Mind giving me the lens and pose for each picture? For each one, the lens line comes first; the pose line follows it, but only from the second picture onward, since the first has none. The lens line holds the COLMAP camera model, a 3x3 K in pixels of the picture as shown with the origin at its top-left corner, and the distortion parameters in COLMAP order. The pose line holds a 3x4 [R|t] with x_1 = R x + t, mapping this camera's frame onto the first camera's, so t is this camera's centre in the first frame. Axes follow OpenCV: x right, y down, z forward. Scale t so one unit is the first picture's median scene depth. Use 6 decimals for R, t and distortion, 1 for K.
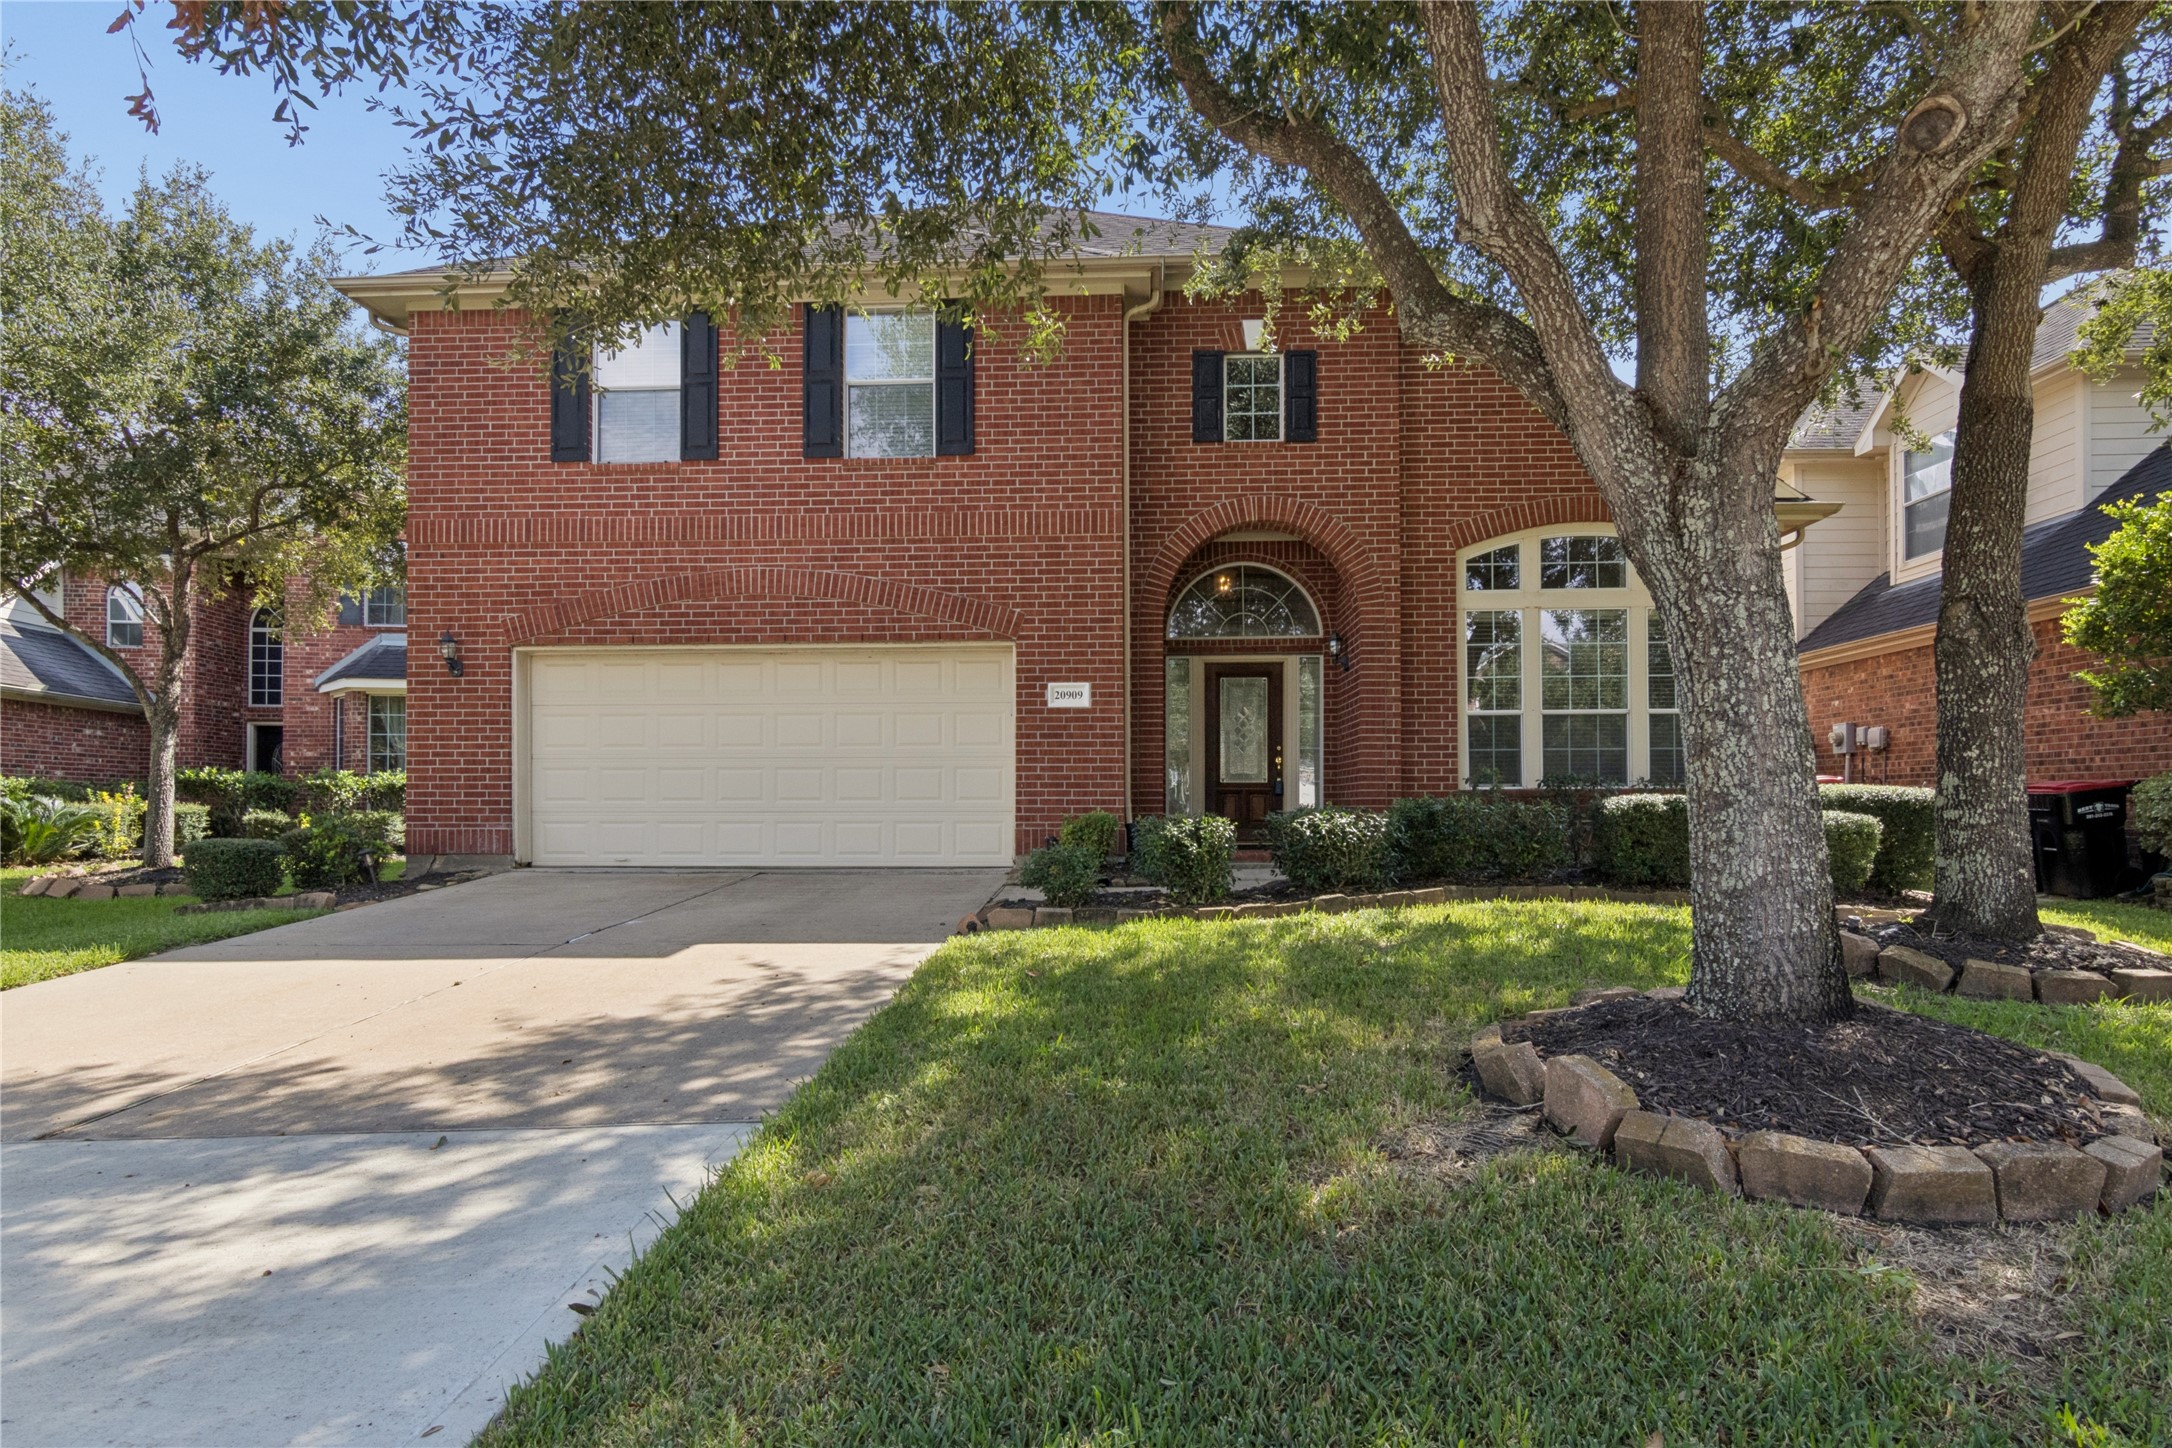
lens RADIAL K [[1065.7, 0, 1086.0], [0, 1065.7, 824.3], [0, 0, 1]] dist [0.014519, -0.000334]
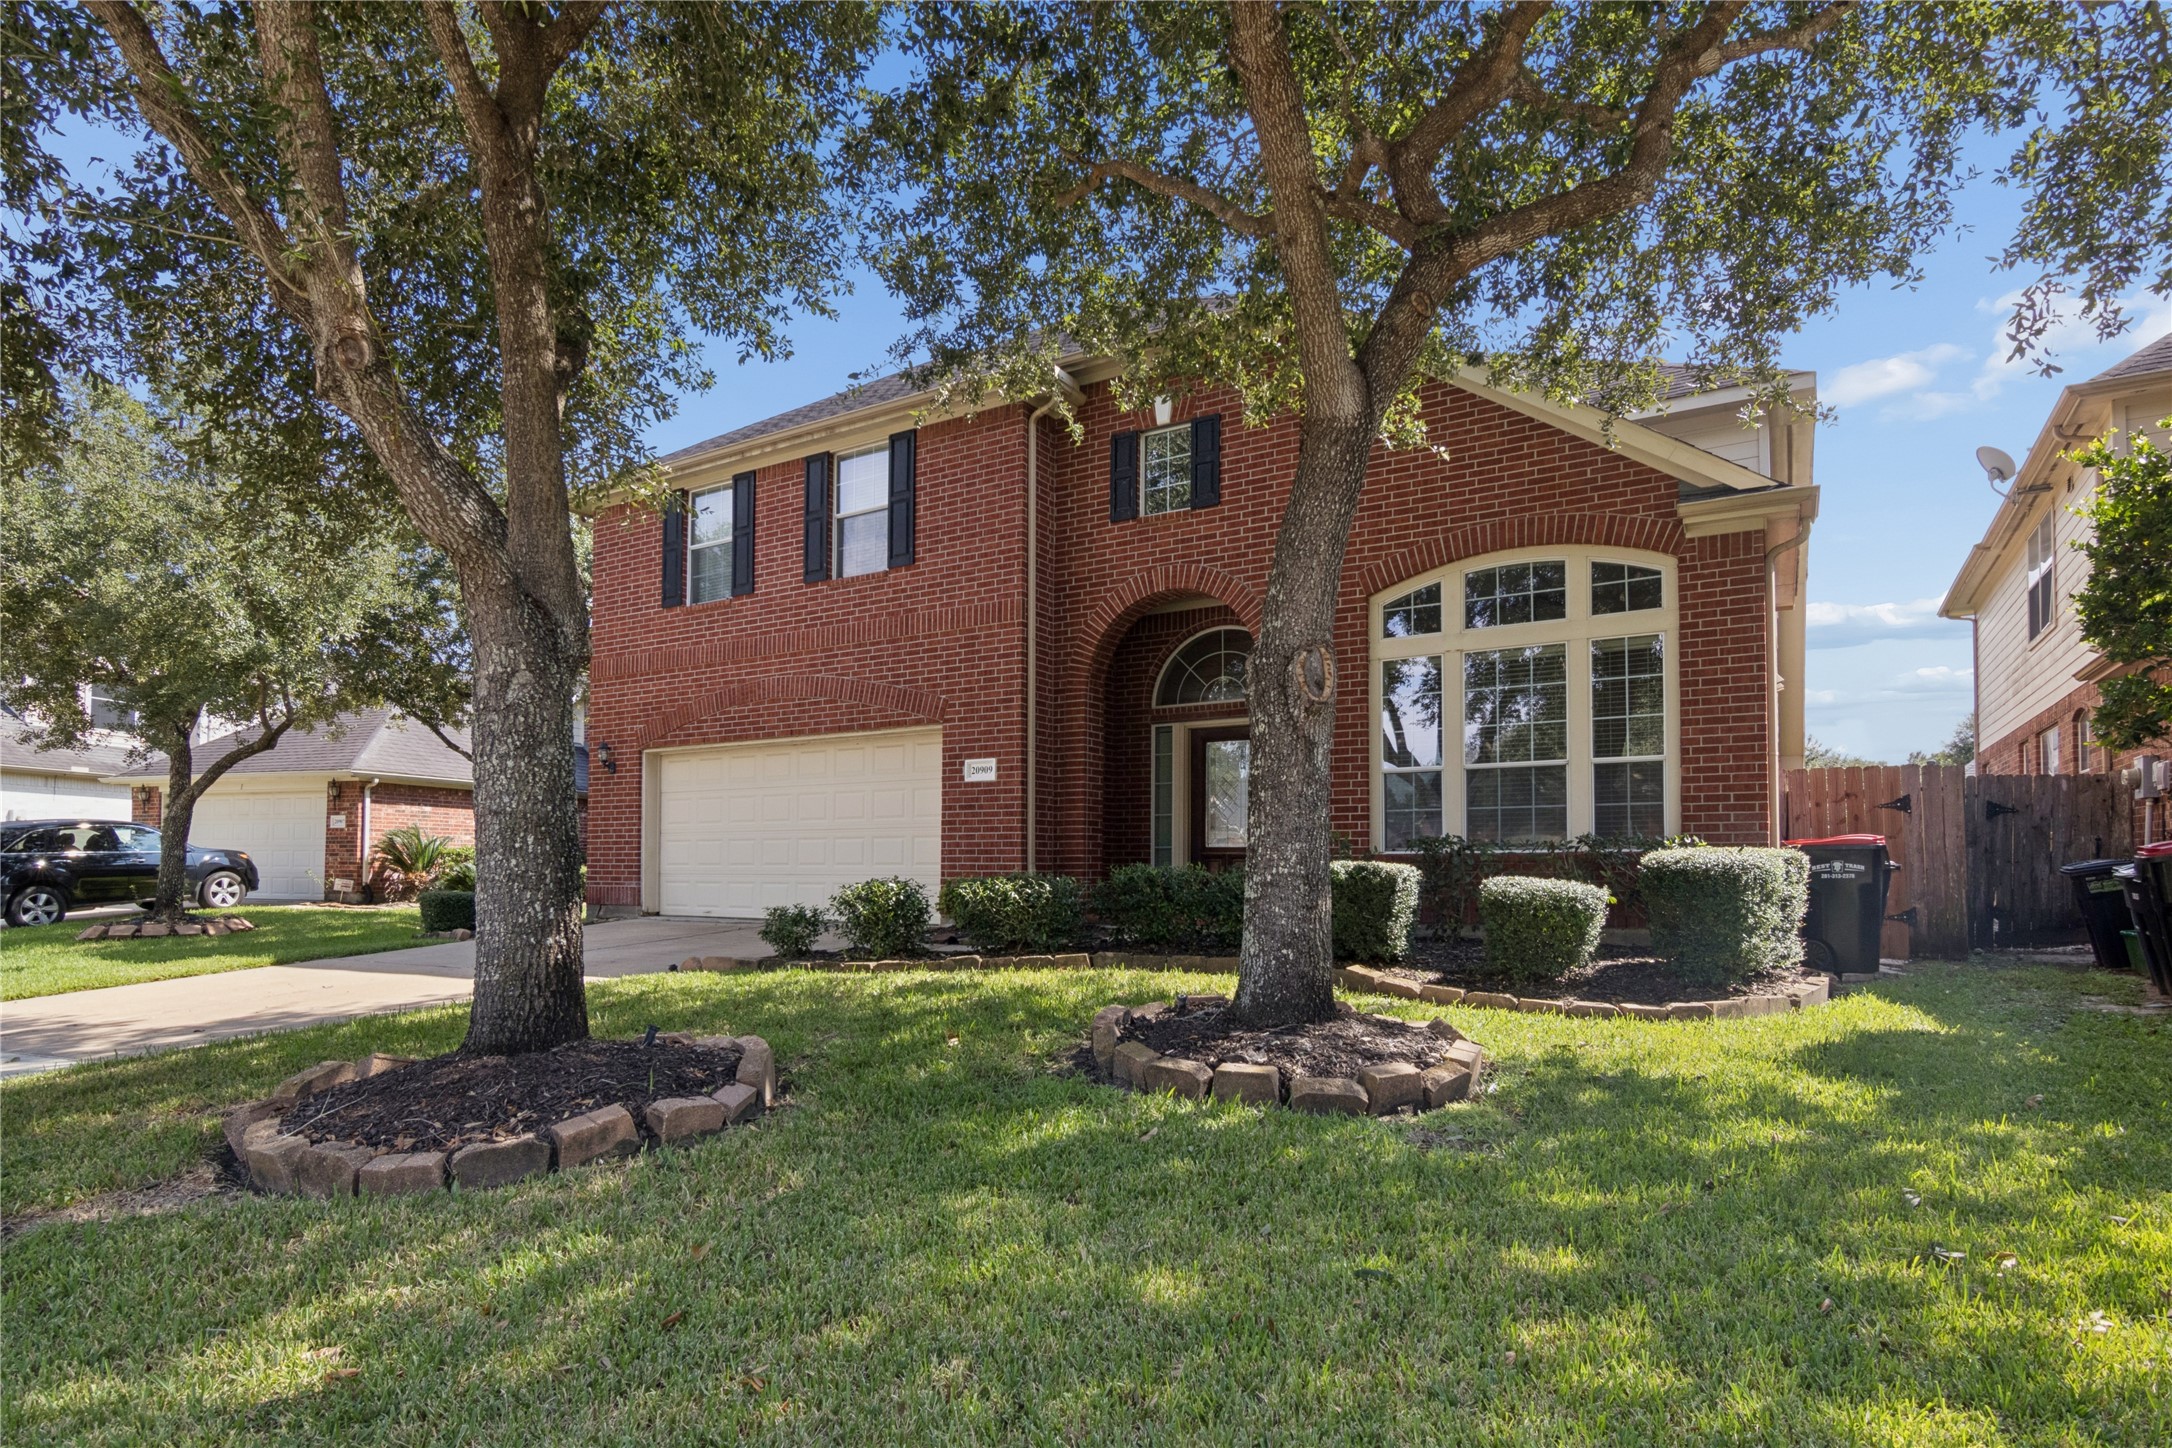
lens RADIAL K [[1161.7, 0, 1085.9], [0, 1161.7, 861.7], [0, 0, 1]] dist [-0.002696, 0.000086]
pose [[0.880806, -0.001309, -0.473475, 0.629504], [-0.004935, 0.999916, -0.011944, -0.012087], [0.473451, 0.012857, 0.880726, -0.008068]]
